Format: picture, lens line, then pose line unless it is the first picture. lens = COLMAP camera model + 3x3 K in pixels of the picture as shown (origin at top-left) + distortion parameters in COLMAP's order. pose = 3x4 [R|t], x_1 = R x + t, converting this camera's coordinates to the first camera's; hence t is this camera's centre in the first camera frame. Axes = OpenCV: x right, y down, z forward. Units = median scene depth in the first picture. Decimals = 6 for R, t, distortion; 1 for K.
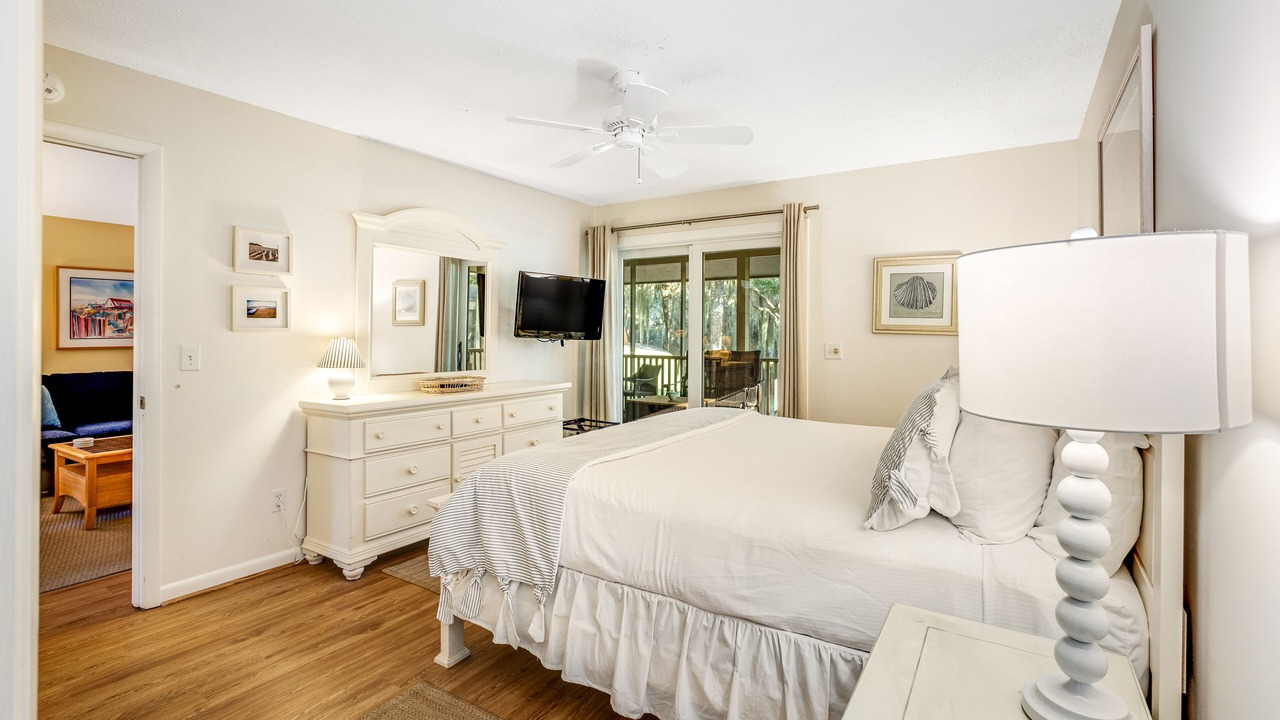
lens RADIAL K [[569.8, 0, 659.6], [0, 569.8, 330.4], [0, 0, 1]] dist [-0.001760, -0.000244]
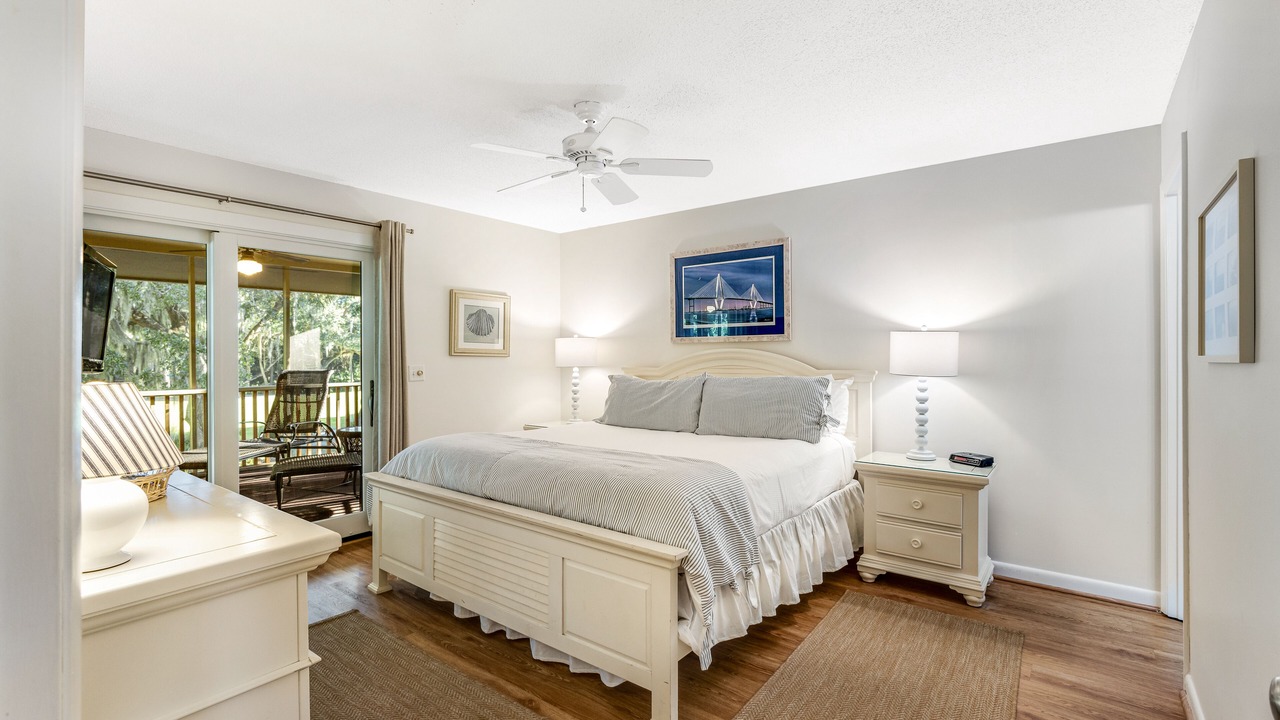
lens RADIAL K [[554.2, 0, 654.8], [0, 554.2, 360.8], [0, 0, 1]] dist [-0.000237, 0.000040]
pose [[0.104679, -0.017074, 0.994359, -0.689123], [0.007684, 0.999837, 0.016359, 0.000299], [-0.994476, 0.005928, 0.104793, 0.488456]]
